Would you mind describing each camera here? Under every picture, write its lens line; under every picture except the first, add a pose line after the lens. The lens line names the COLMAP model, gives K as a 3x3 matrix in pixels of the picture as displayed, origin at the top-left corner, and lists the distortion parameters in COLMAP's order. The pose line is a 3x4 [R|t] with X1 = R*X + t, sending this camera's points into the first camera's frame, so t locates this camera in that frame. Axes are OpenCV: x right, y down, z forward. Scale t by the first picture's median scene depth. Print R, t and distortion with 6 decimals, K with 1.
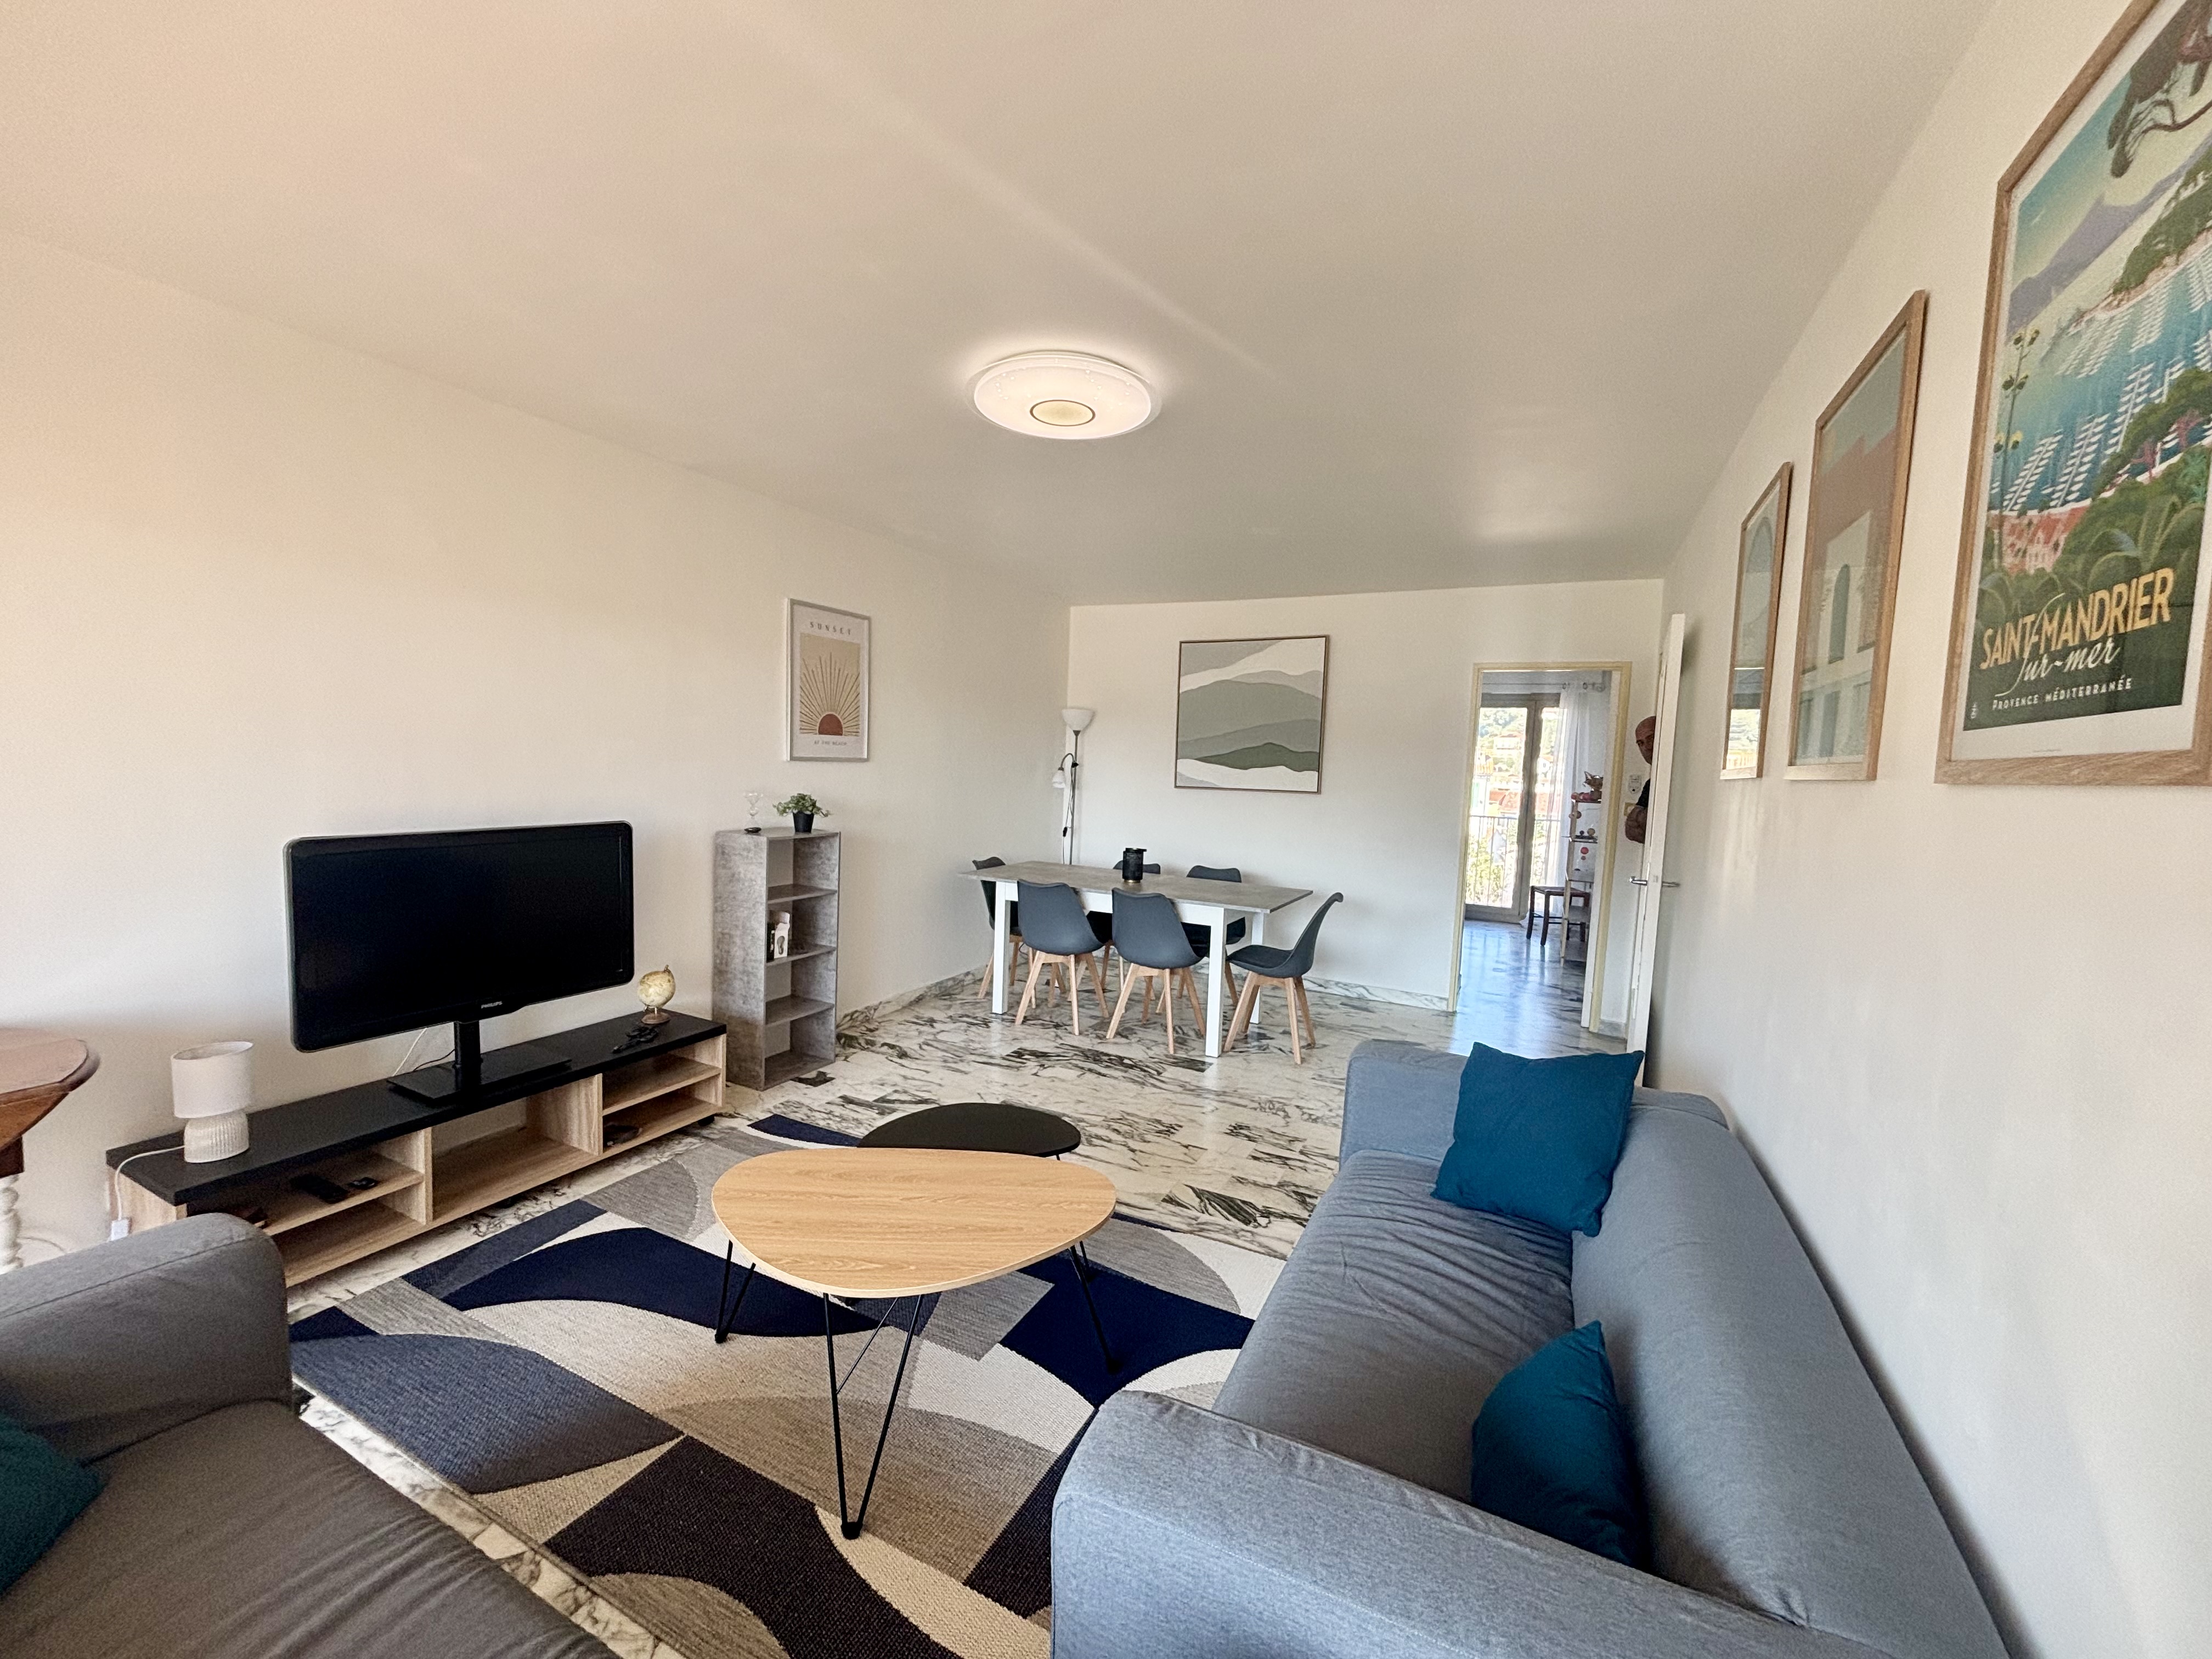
lens RADIAL K [[883.8, 0, 1112.4], [0, 883.8, 829.2], [0, 0, 1]] dist [-0.001156, 0.001334]
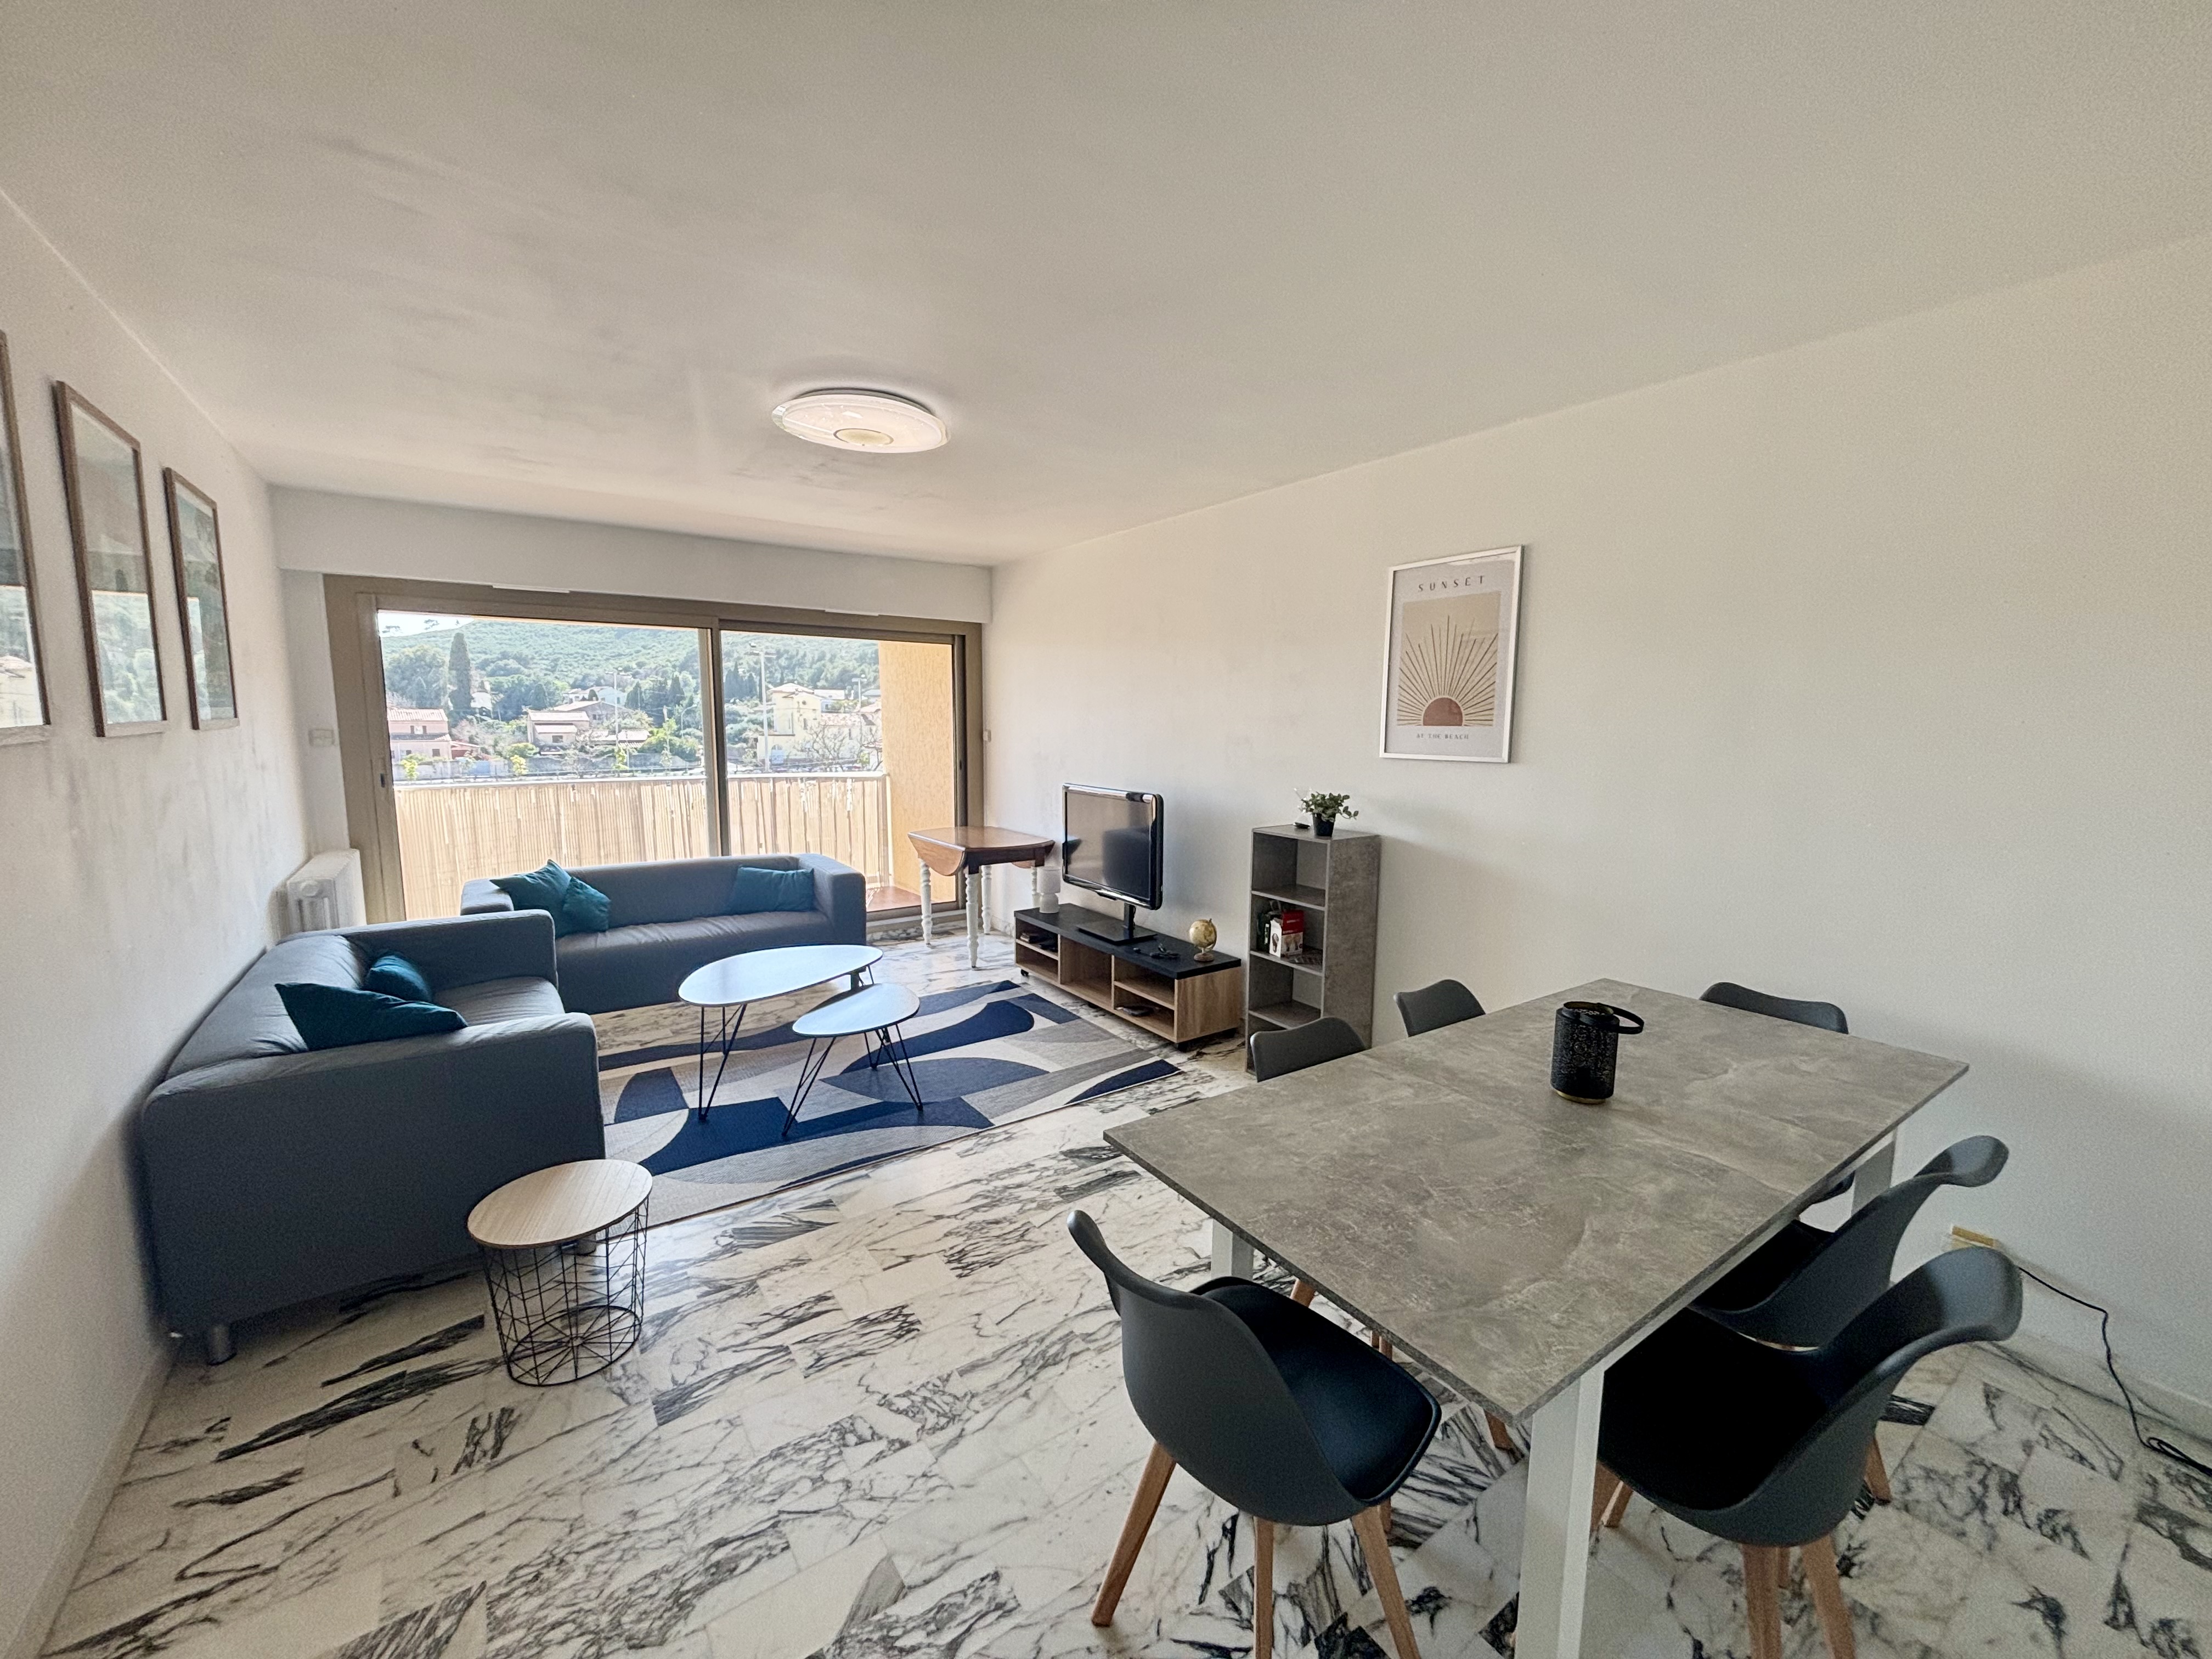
lens RADIAL K [[883.8, 0, 1096.8], [0, 883.8, 823.0], [0, 0, 1]] dist [-0.001156, 0.001334]
pose [[-0.479806, 0.072257, -0.874394, 0.624147], [-0.094946, 0.986474, 0.133619, -0.122817], [0.872222, 0.147131, -0.466456, 1.398628]]
